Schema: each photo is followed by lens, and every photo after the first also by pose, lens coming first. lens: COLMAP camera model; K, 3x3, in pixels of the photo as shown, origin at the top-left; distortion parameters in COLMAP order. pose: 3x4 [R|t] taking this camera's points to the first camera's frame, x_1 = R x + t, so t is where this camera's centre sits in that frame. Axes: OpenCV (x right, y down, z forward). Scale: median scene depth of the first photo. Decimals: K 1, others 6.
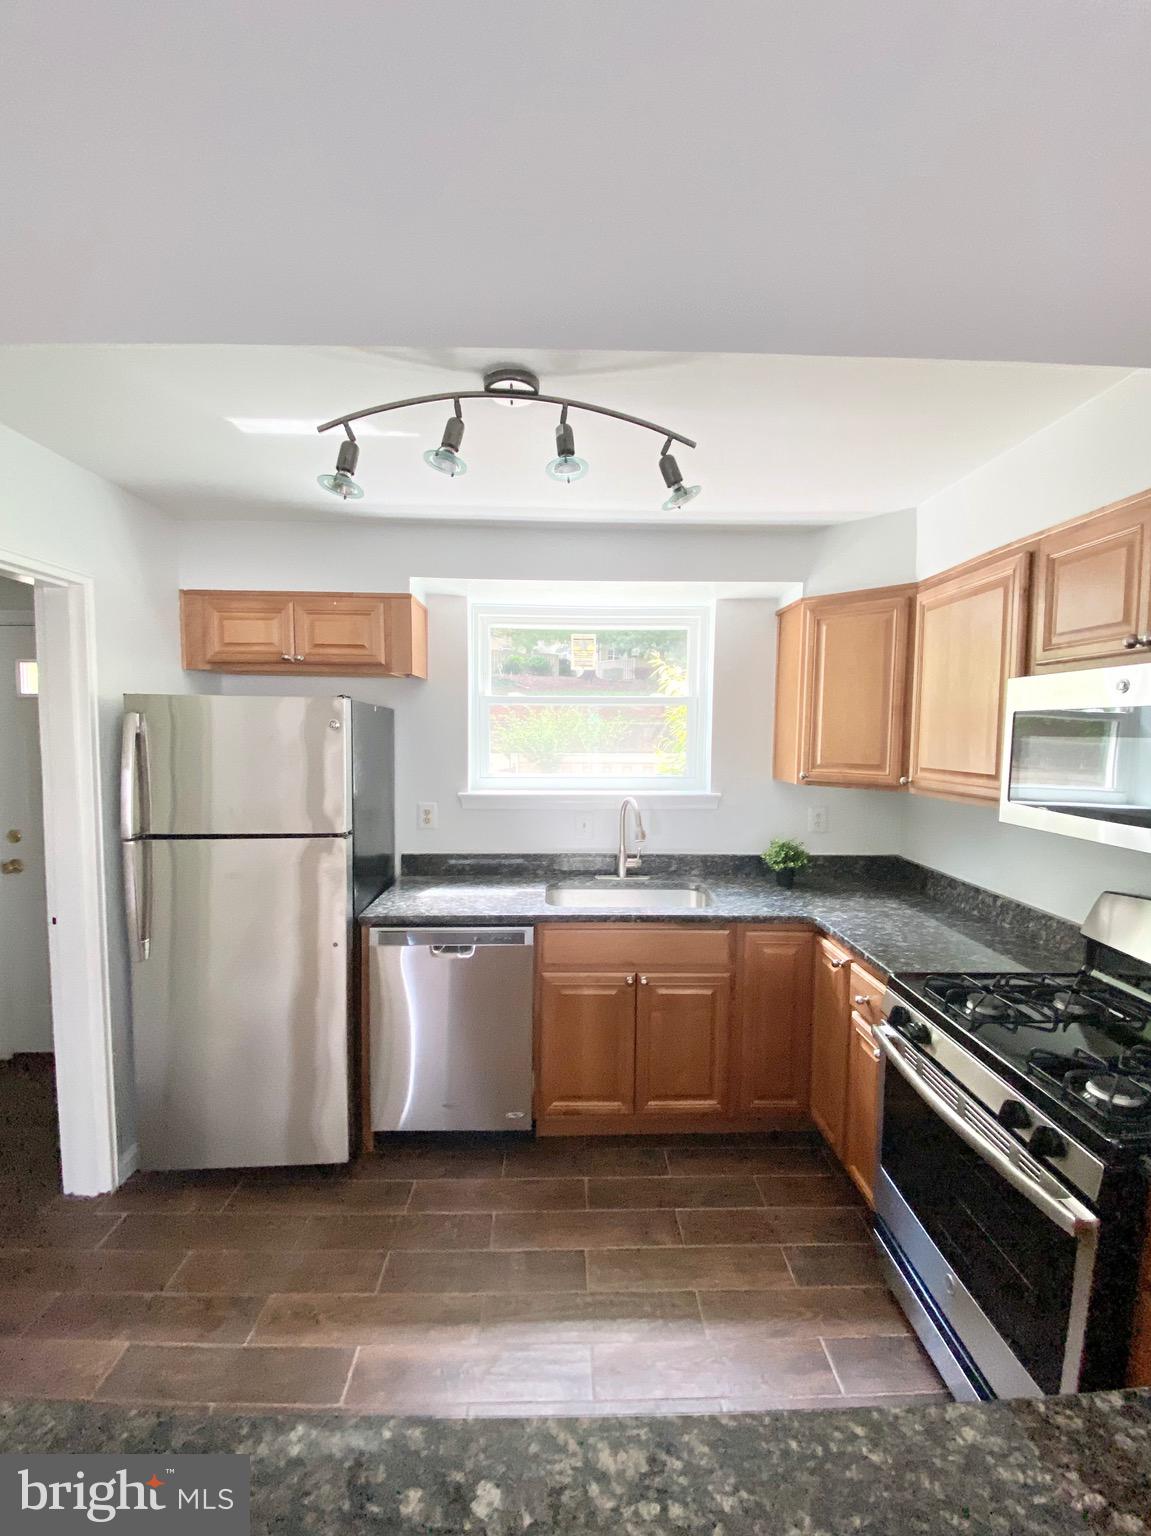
lens RADIAL K [[628.0, 0, 575.5], [0, 628.0, 768.0], [0, 0, 1]] dist [0.030422, -0.040896]
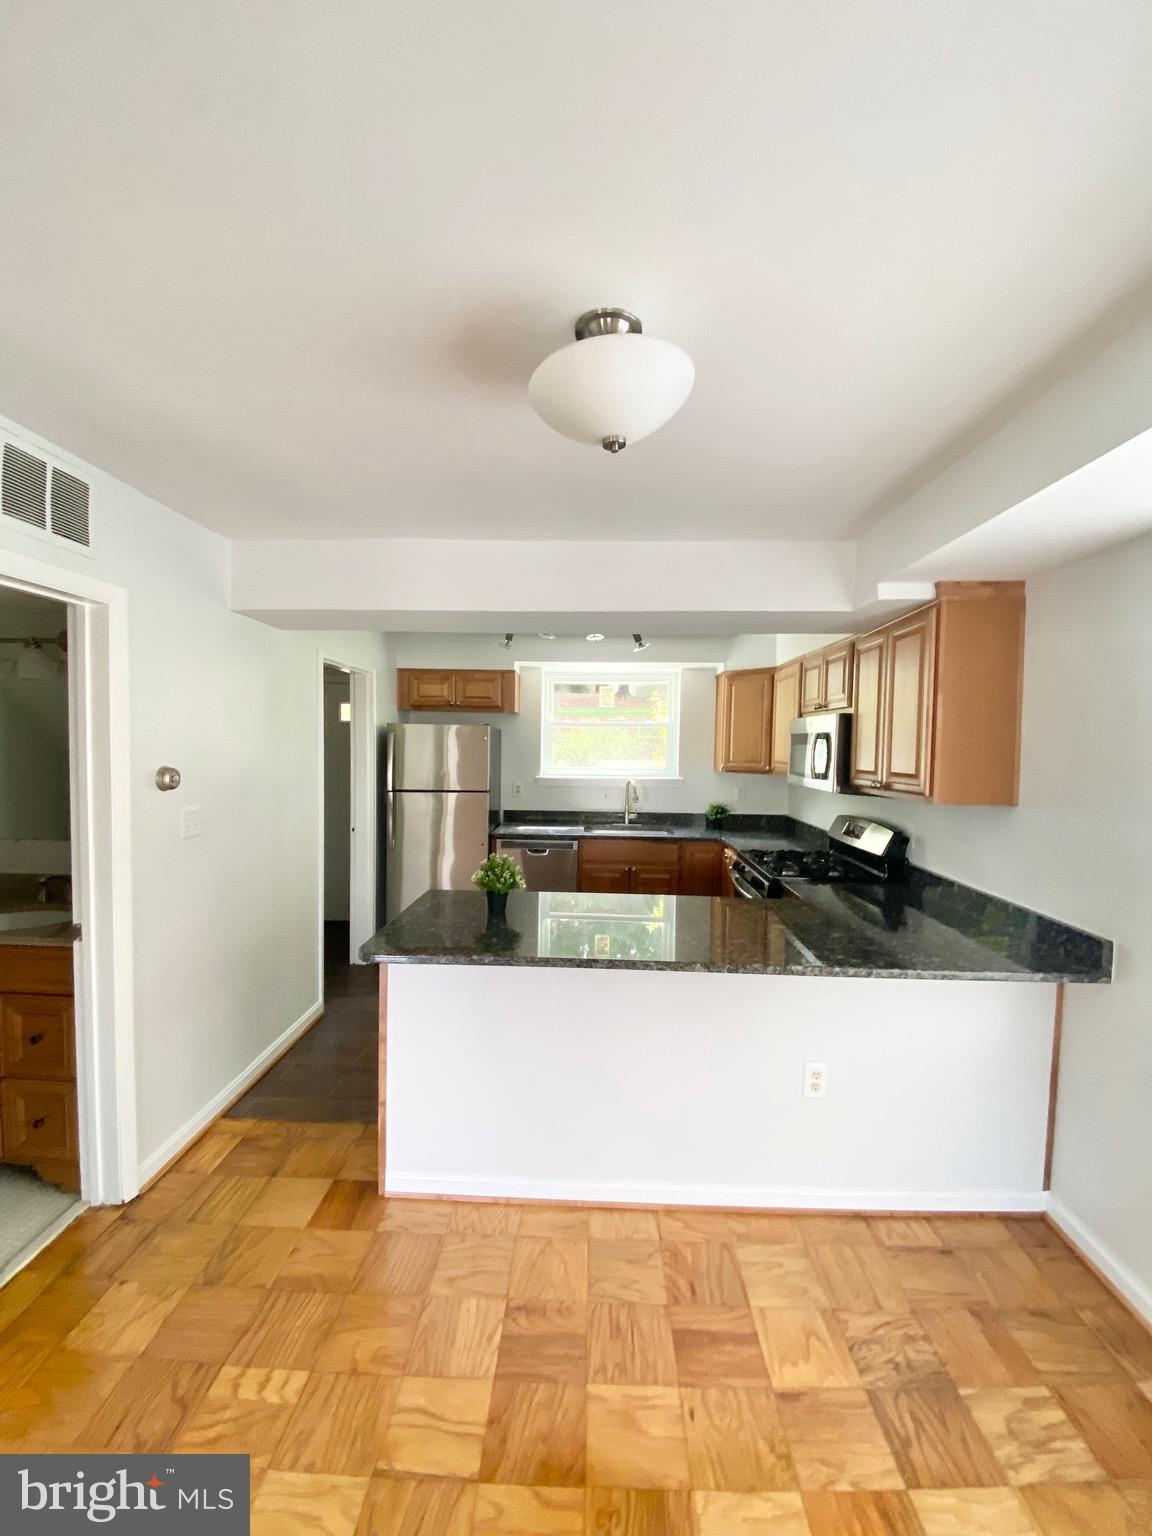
lens RADIAL K [[617.1, 0, 575.0], [0, 617.1, 771.5], [0, 0, 1]] dist [0.033590, -0.037707]
pose [[0.998254, 0.007790, -0.058557, 0.035460], [-0.008615, 0.999867, -0.013855, 0.059444], [0.058441, 0.014335, 0.998188, -0.913682]]
